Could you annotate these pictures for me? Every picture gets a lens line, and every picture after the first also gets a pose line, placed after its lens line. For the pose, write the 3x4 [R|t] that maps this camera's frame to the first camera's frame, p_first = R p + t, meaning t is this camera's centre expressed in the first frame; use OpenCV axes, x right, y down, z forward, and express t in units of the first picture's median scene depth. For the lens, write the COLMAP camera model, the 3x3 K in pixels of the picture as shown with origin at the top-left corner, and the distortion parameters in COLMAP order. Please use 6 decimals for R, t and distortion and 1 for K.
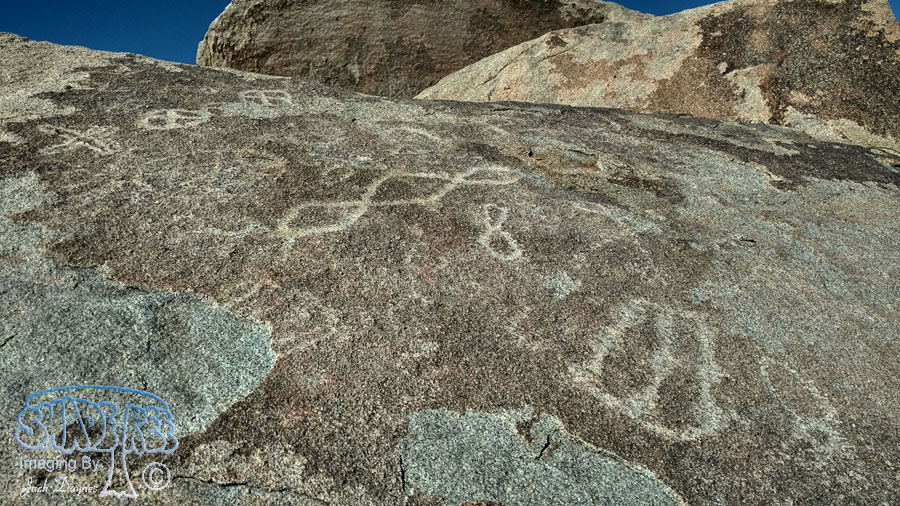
lens RADIAL K [[716.4, 0, 451.9], [0, 716.4, 249.5], [0, 0, 1]] dist [0.000998, 0.016014]
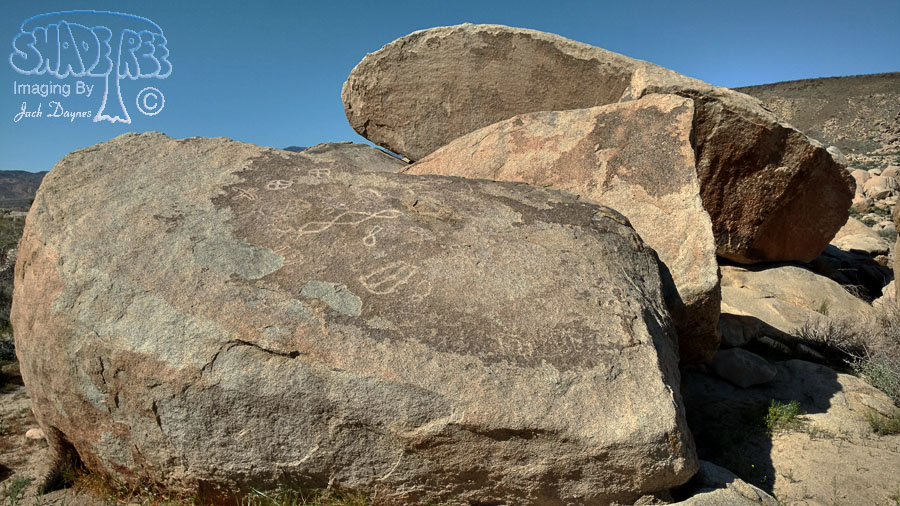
lens RADIAL K [[716.4, 0, 454.6], [0, 716.4, 255.9], [0, 0, 1]] dist [0.000998, 0.016014]
pose [[0.972687, 0.076372, -0.219195, 0.209226], [-0.070483, 0.996914, 0.034571, -0.013945], [0.221159, -0.018177, 0.975068, -0.357647]]
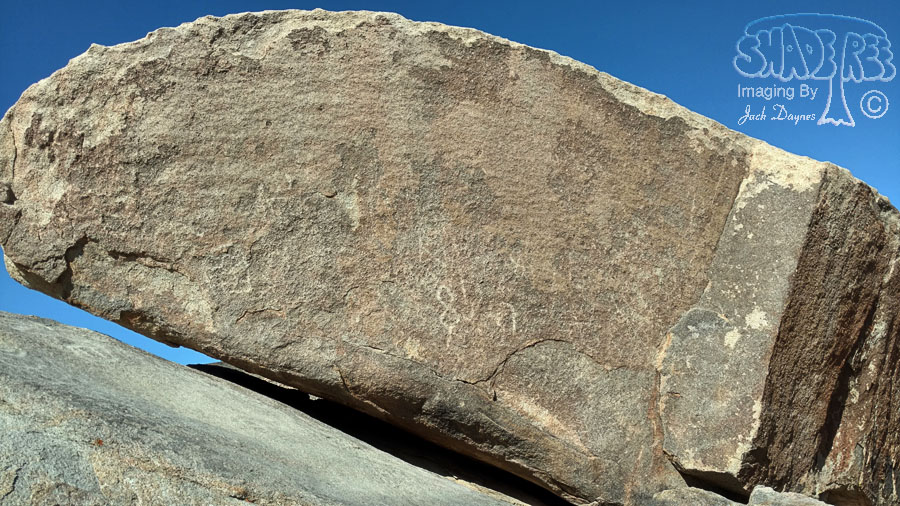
lens RADIAL K [[716.4, 0, 444.7], [0, 716.4, 247.7], [0, 0, 1]] dist [0.000998, 0.016014]
pose [[0.921554, 0.057407, 0.383982, -0.277616], [0.076564, 0.942715, -0.324694, -0.056815], [-0.380625, 0.328623, 0.864368, 0.575021]]
